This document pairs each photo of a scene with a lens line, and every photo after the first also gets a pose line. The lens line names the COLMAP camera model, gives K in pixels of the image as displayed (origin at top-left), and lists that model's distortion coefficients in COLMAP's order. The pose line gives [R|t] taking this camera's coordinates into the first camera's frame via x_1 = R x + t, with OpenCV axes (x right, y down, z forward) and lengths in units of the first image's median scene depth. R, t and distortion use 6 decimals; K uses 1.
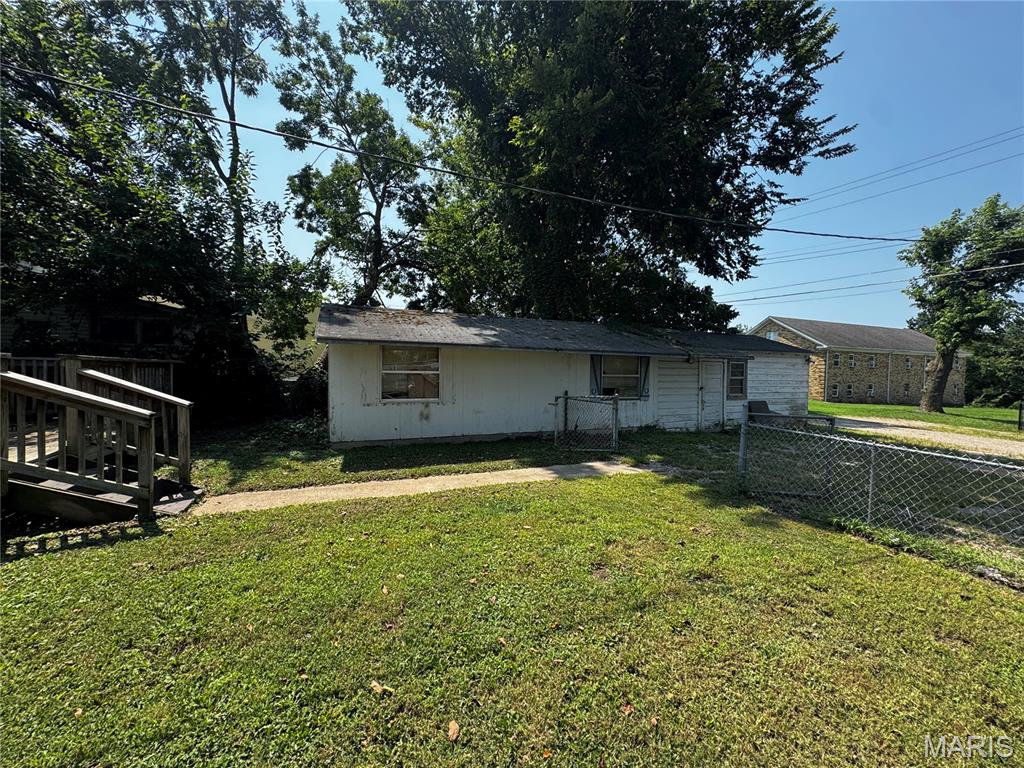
lens RADIAL K [[409.4, 0, 515.0], [0, 409.4, 381.8], [0, 0, 1]] dist [-0.002350, -0.000097]
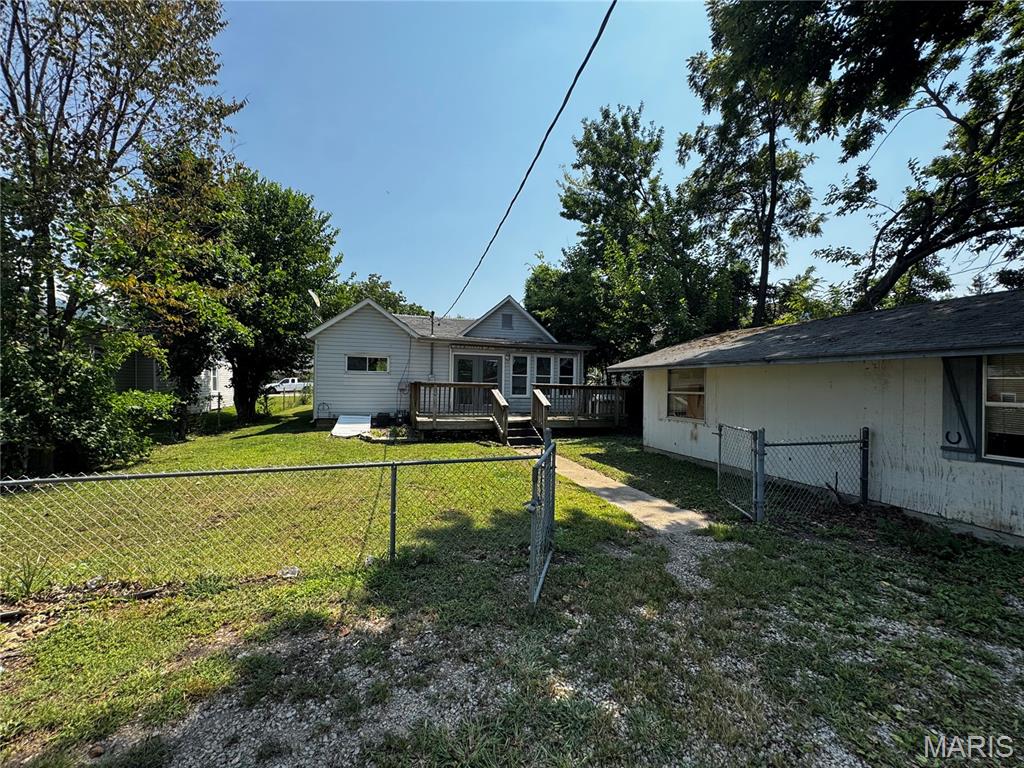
lens RADIAL K [[409.4, 0, 512.1], [0, 409.4, 382.2], [0, 0, 1]] dist [-0.002350, -0.000097]
pose [[-0.124107, -0.025823, -0.991933, 0.610524], [-0.046279, 0.998724, -0.020210, -0.006522], [0.991189, 0.043397, -0.125143, 0.485960]]
